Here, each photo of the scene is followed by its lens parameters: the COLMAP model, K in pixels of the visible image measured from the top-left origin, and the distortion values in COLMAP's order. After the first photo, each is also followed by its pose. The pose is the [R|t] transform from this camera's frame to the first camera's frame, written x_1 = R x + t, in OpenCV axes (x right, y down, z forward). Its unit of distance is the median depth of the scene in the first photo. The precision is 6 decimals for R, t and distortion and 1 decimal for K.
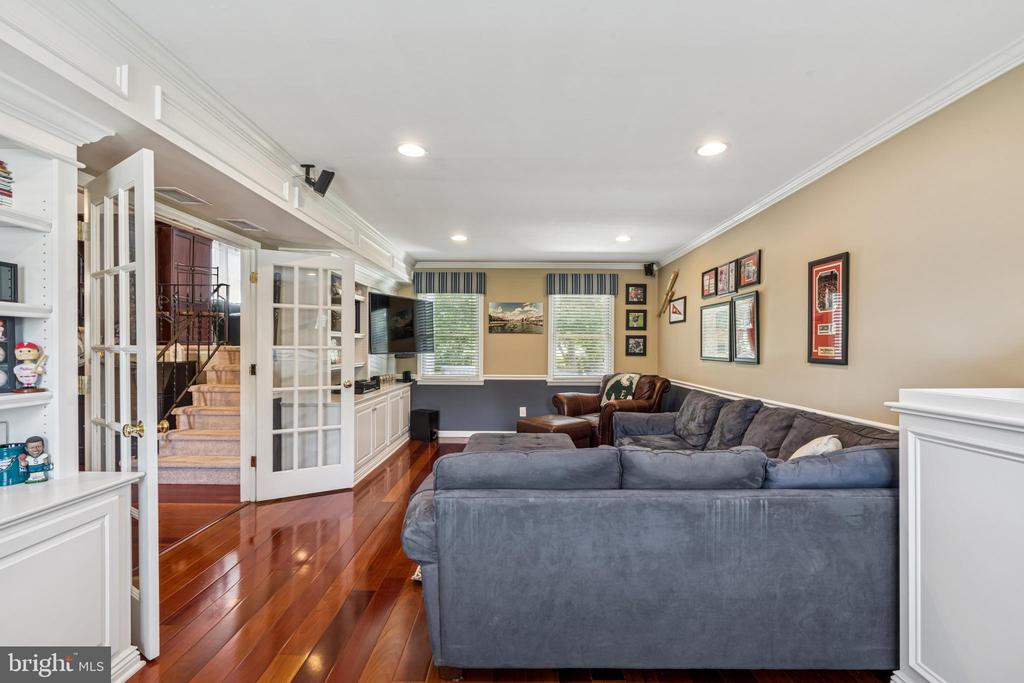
lens RADIAL K [[468.7, 0, 512.0], [0, 468.7, 351.4], [0, 0, 1]] dist [-0.018514, 0.008967]
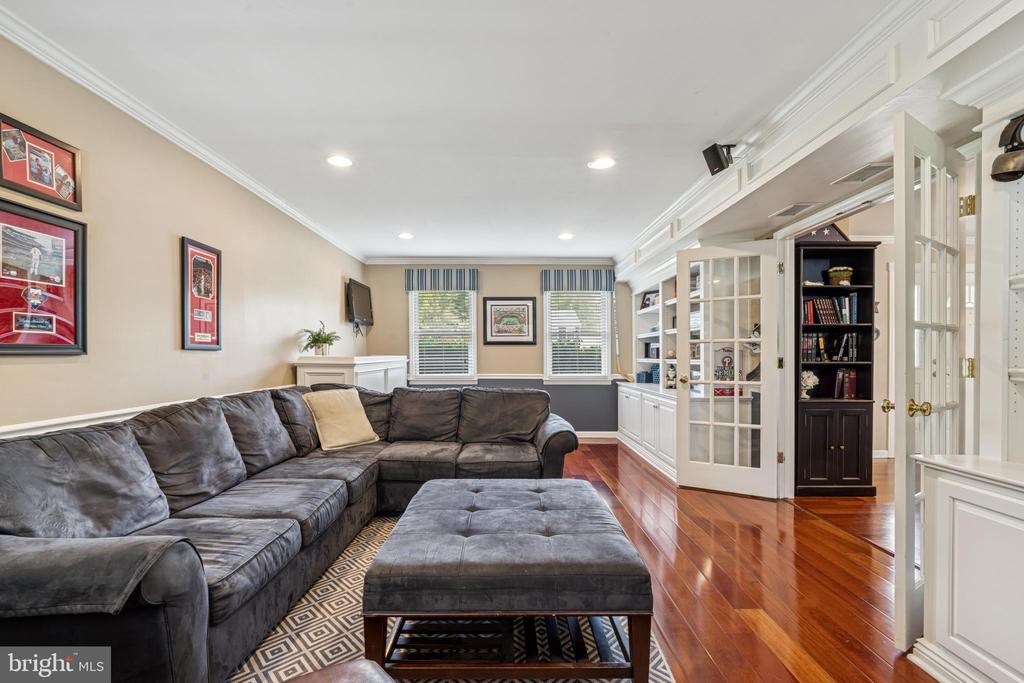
lens RADIAL K [[468.7, 0, 512.0], [0, 468.7, 351.4], [0, 0, 1]] dist [-0.018514, 0.008967]
pose [[-0.999226, -0.010369, -0.037950, 0.045019], [-0.010469, 0.999942, 0.002425, 0.018659], [0.037923, 0.002821, -0.999277, 1.896587]]
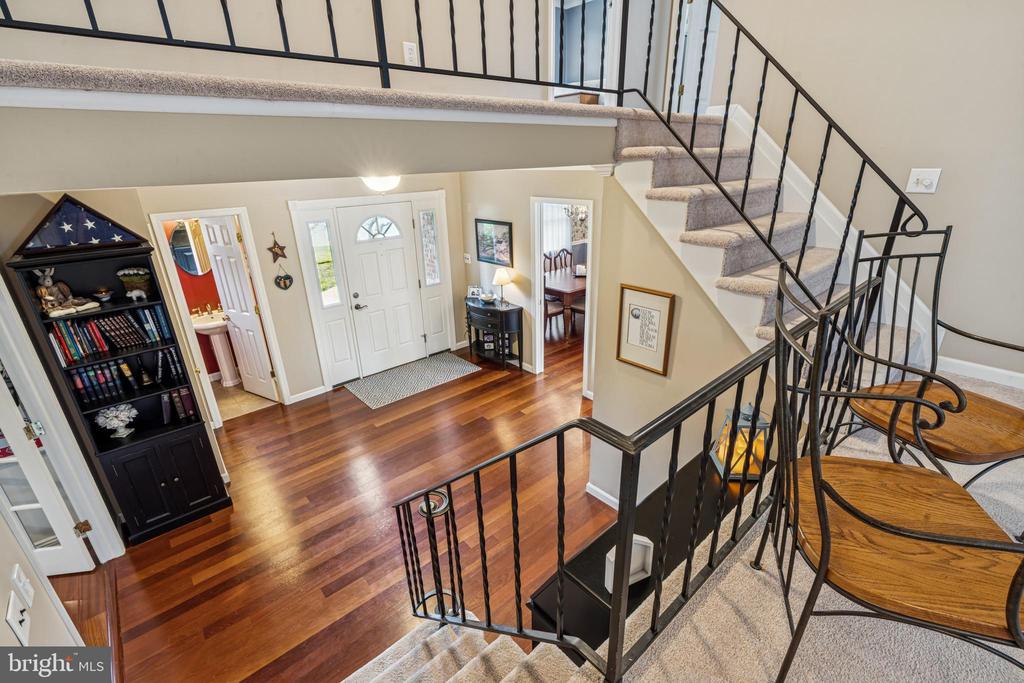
lens RADIAL K [[456.6, 0, 512.0], [0, 456.6, 341.5], [0, 0, 1]] dist [-0.006776, 0.000408]
pose [[-0.748147, 0.257259, -0.611632, -0.877244], [0.015903, 0.928468, 0.371071, -0.421759], [0.663343, 0.267889, -0.698722, 1.907110]]
